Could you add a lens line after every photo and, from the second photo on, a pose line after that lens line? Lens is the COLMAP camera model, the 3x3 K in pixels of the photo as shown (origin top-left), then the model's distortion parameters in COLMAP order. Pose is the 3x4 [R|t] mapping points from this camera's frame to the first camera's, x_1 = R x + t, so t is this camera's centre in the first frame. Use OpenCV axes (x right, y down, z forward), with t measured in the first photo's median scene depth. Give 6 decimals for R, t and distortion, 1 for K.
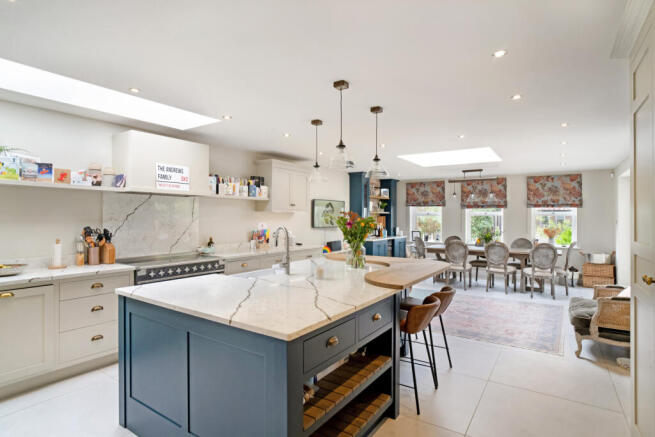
lens RADIAL K [[346.2, 0, 327.4], [0, 346.2, 217.4], [0, 0, 1]] dist [-0.028499, 0.000031]
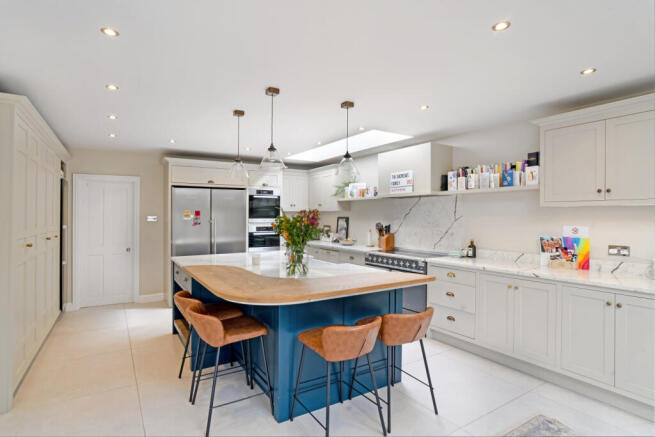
lens RADIAL K [[346.2, 0, 327.2], [0, 346.2, 216.3], [0, 0, 1]] dist [-0.028499, 0.000031]
pose [[-0.403625, -0.000276, -0.914925, 0.713451], [-0.000075, 1.000000, -0.000269, -0.000279], [0.914925, -0.000040, -0.403625, 1.215877]]
